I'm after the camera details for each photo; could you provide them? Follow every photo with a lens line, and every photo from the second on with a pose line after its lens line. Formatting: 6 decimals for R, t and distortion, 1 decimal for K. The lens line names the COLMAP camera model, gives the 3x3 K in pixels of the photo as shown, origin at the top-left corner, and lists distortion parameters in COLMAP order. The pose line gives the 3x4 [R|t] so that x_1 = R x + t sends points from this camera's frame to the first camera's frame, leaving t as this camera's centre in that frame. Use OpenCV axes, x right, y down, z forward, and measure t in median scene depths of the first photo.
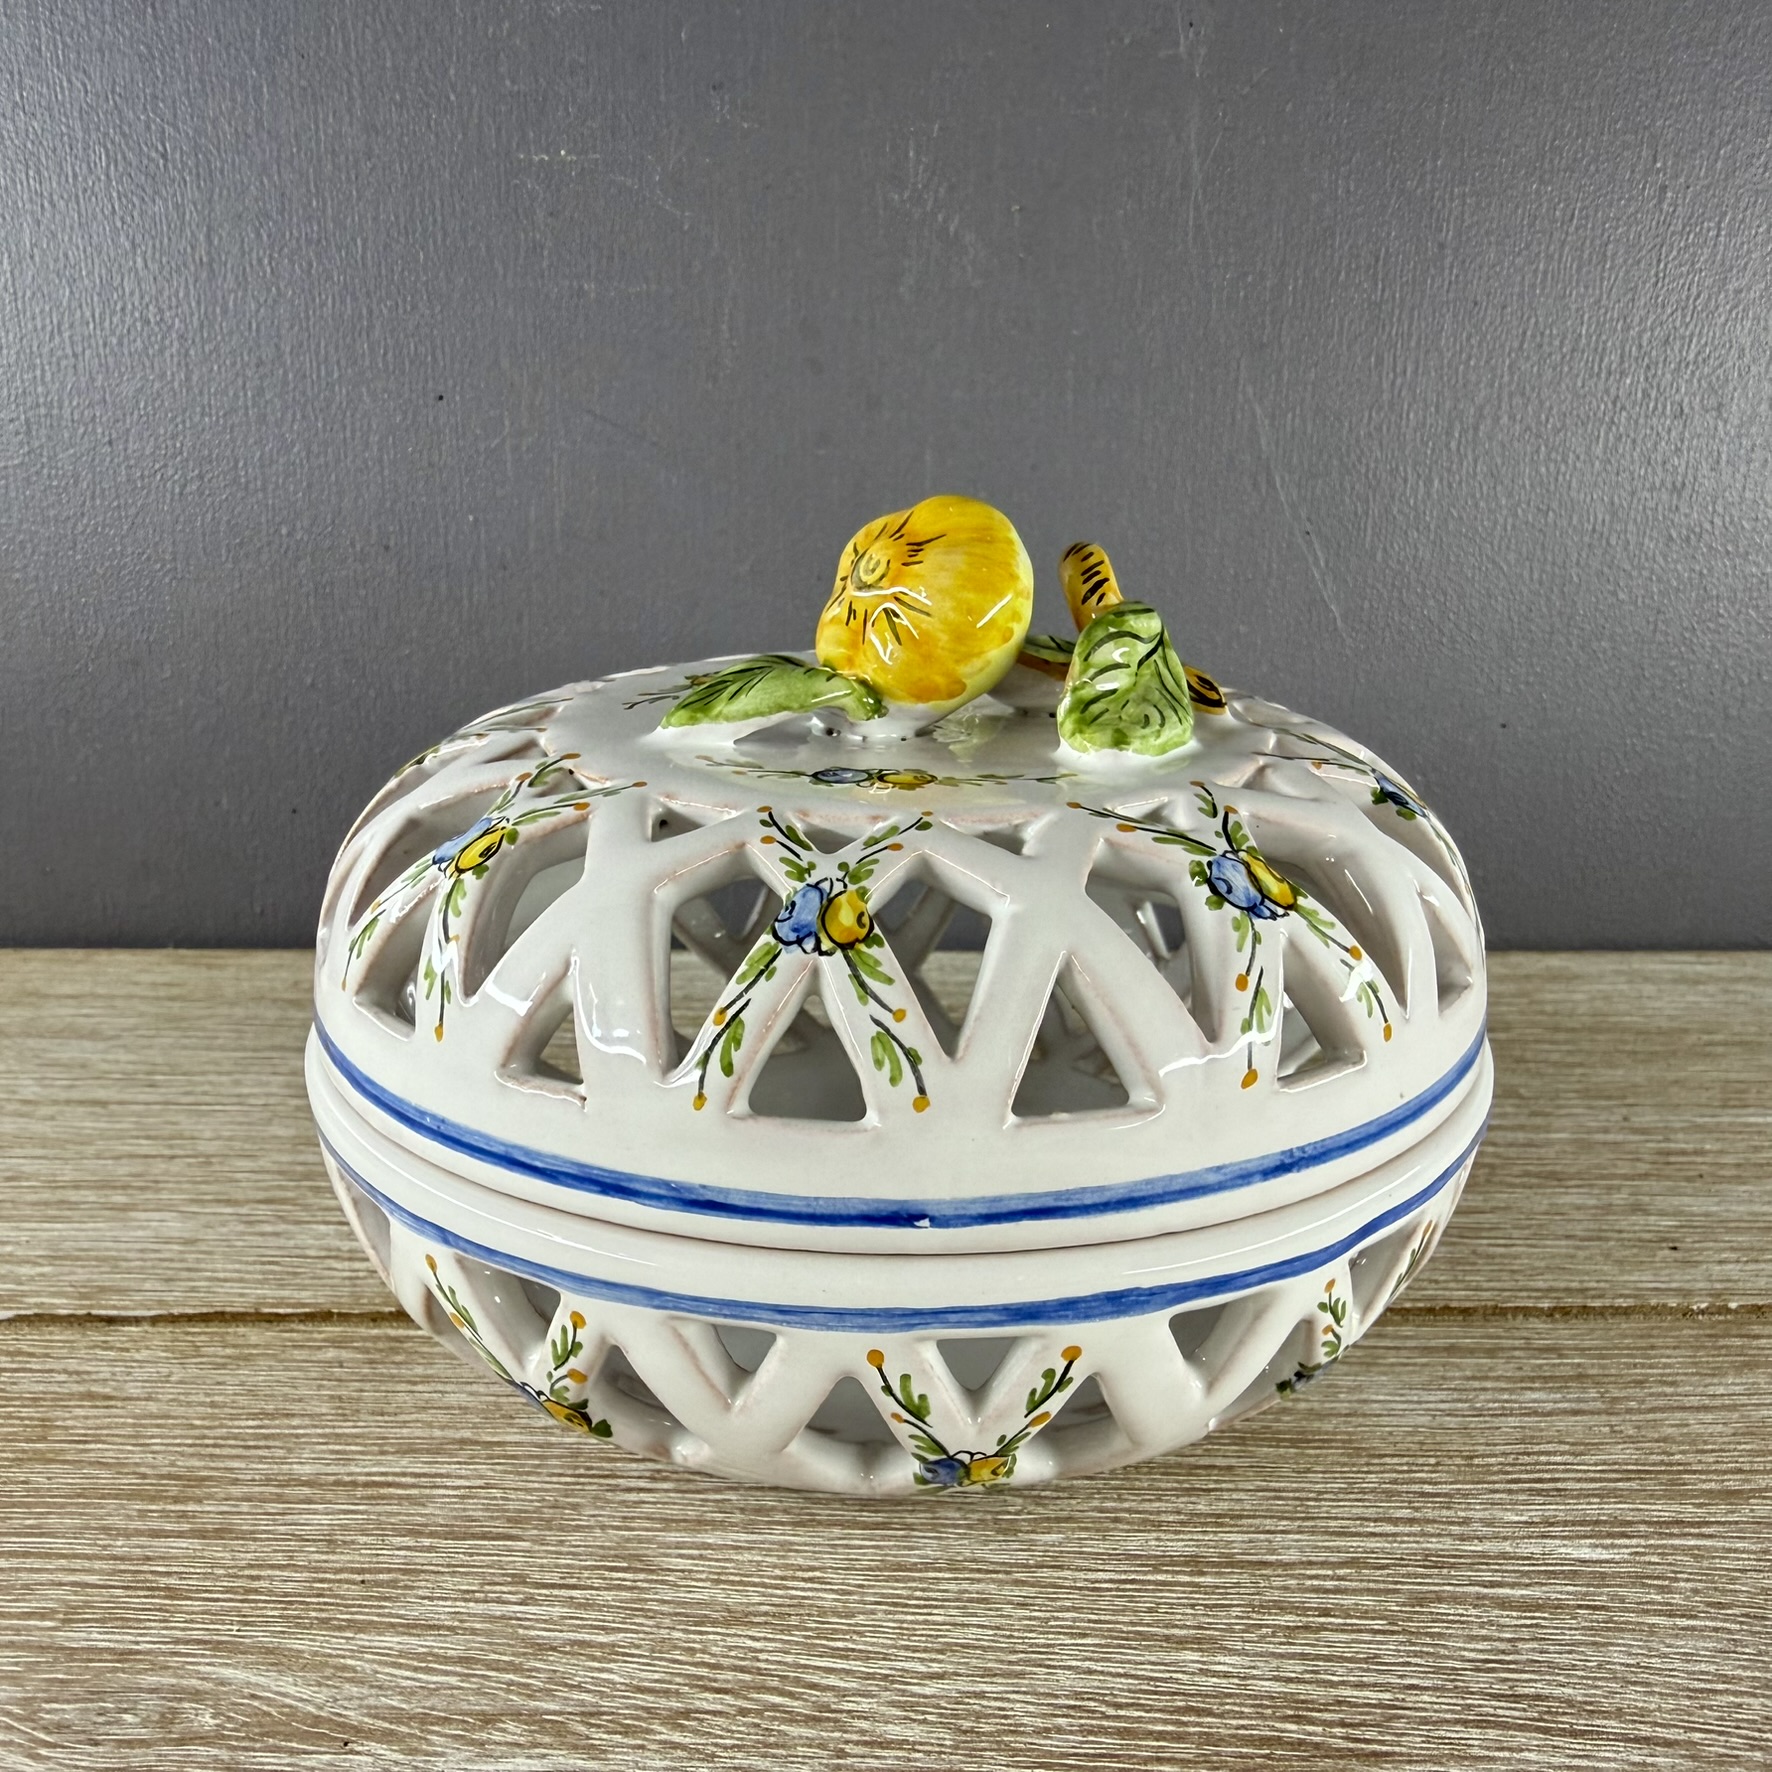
lens RADIAL K [[1725.1, 0, 887.9], [0, 1725.1, 1027.4], [0, 0, 1]] dist [-0.007679, 0.000000]
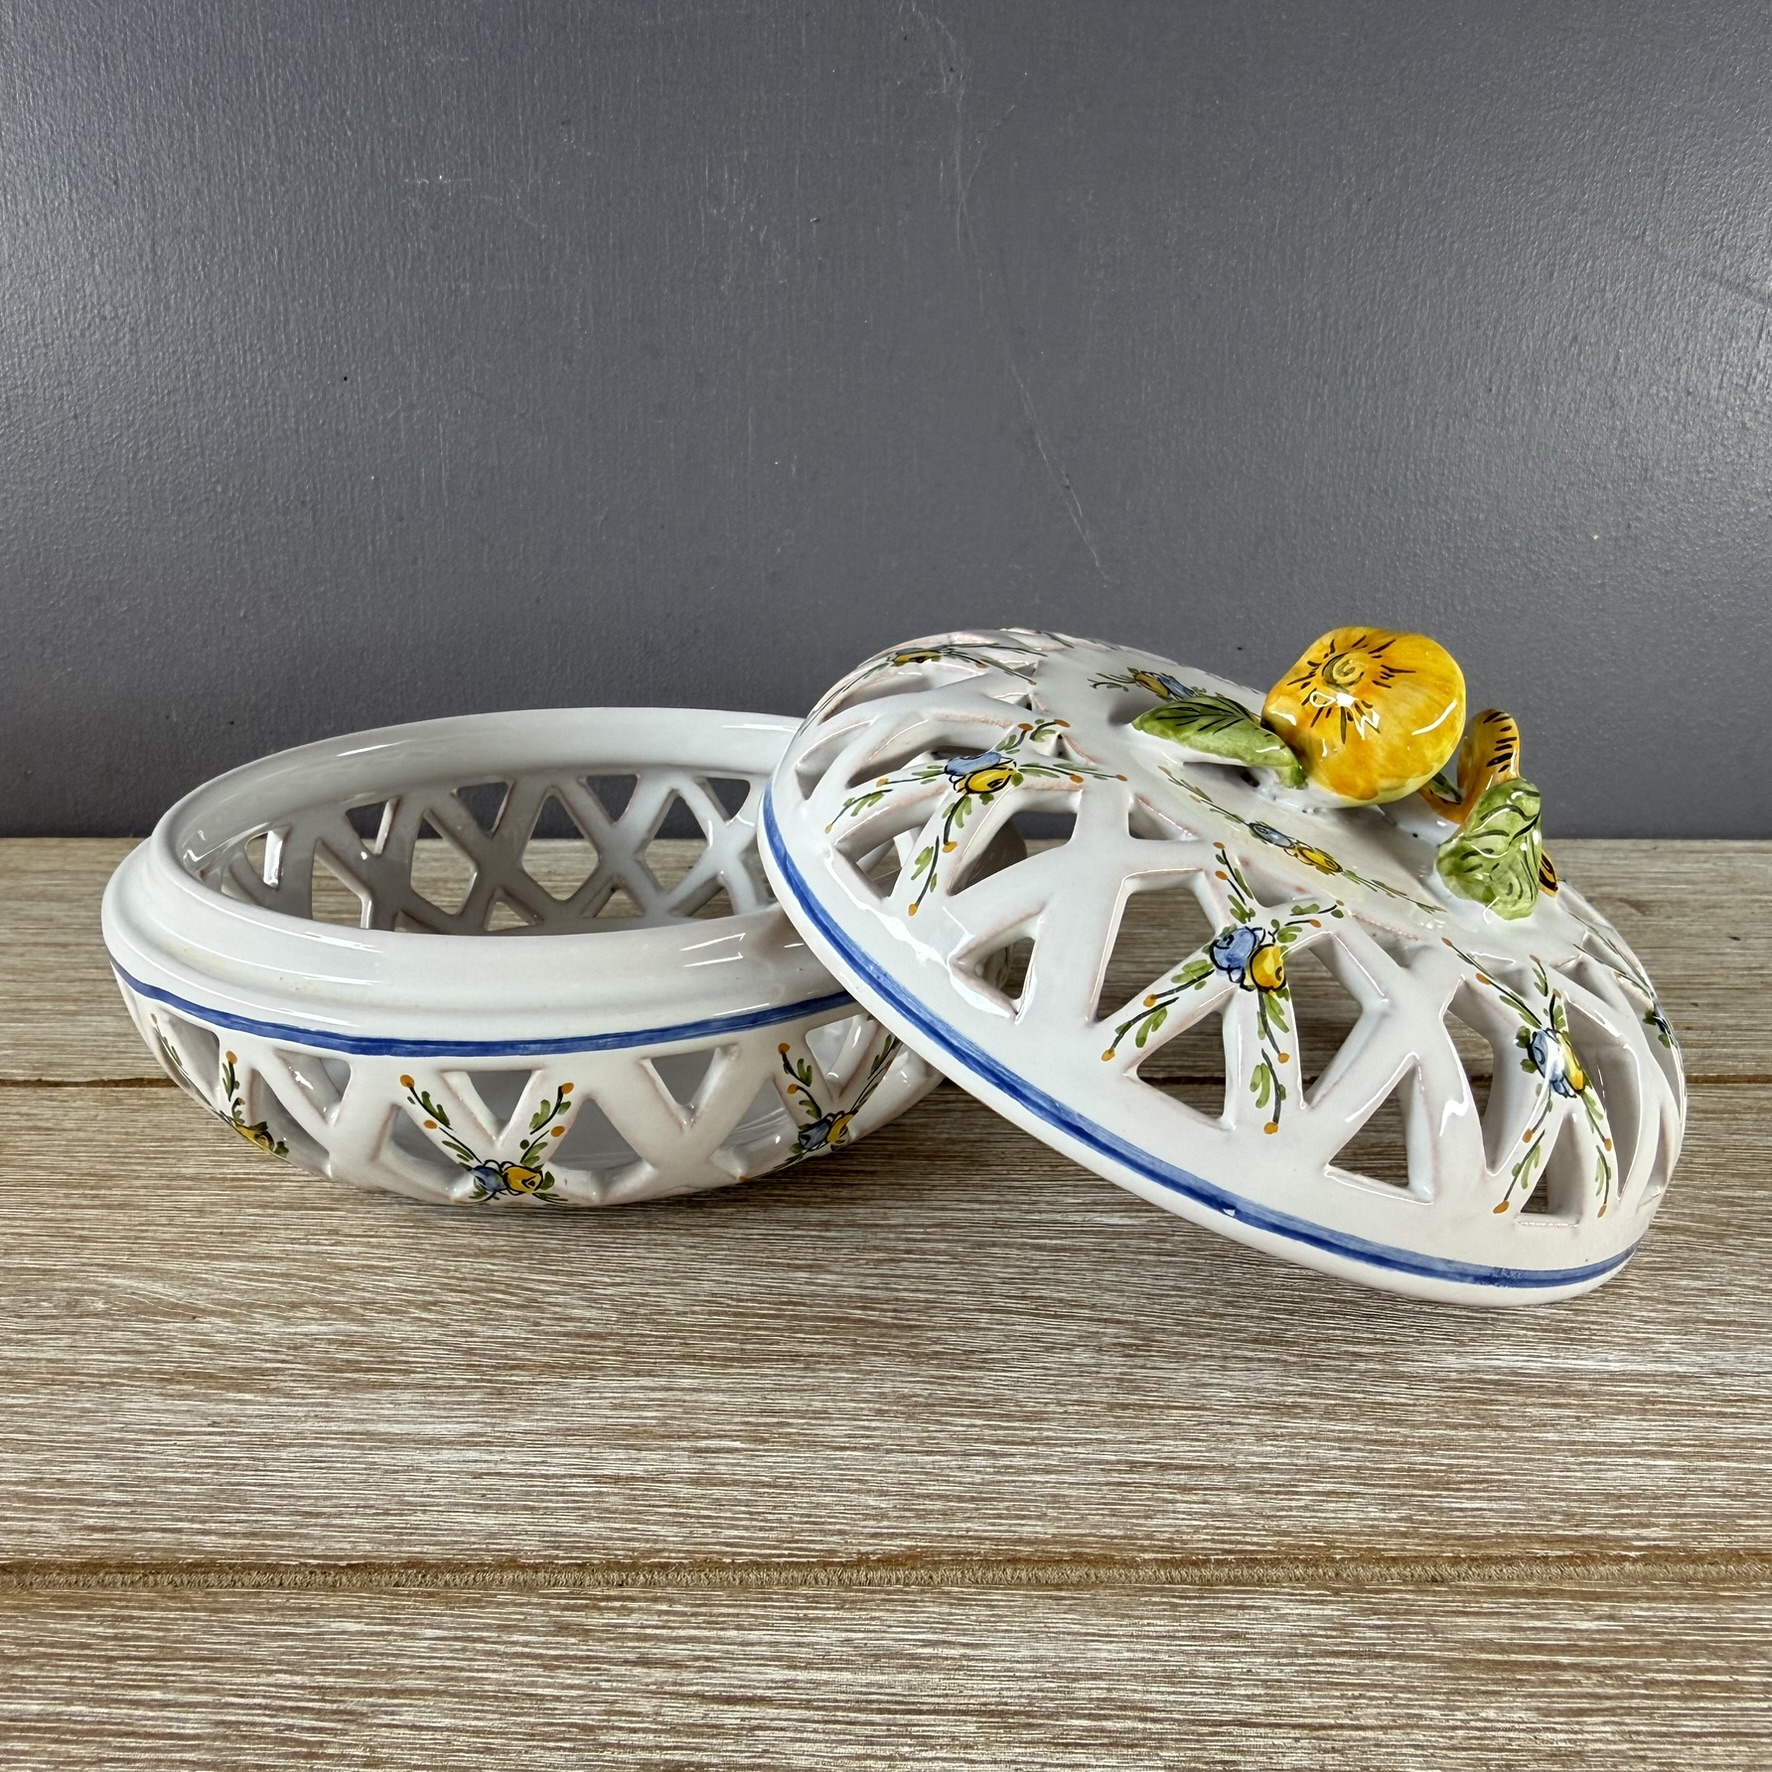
lens RADIAL K [[1725.1, 0, 897.2], [0, 1725.1, 1008.3], [0, 0, 1]] dist [-0.007679, 0.000000]
pose [[0.999951, -0.000860, -0.009892, 0.236996], [0.000886, 0.999996, 0.002655, 0.127840], [0.009889, -0.002664, 0.999948, -0.357026]]
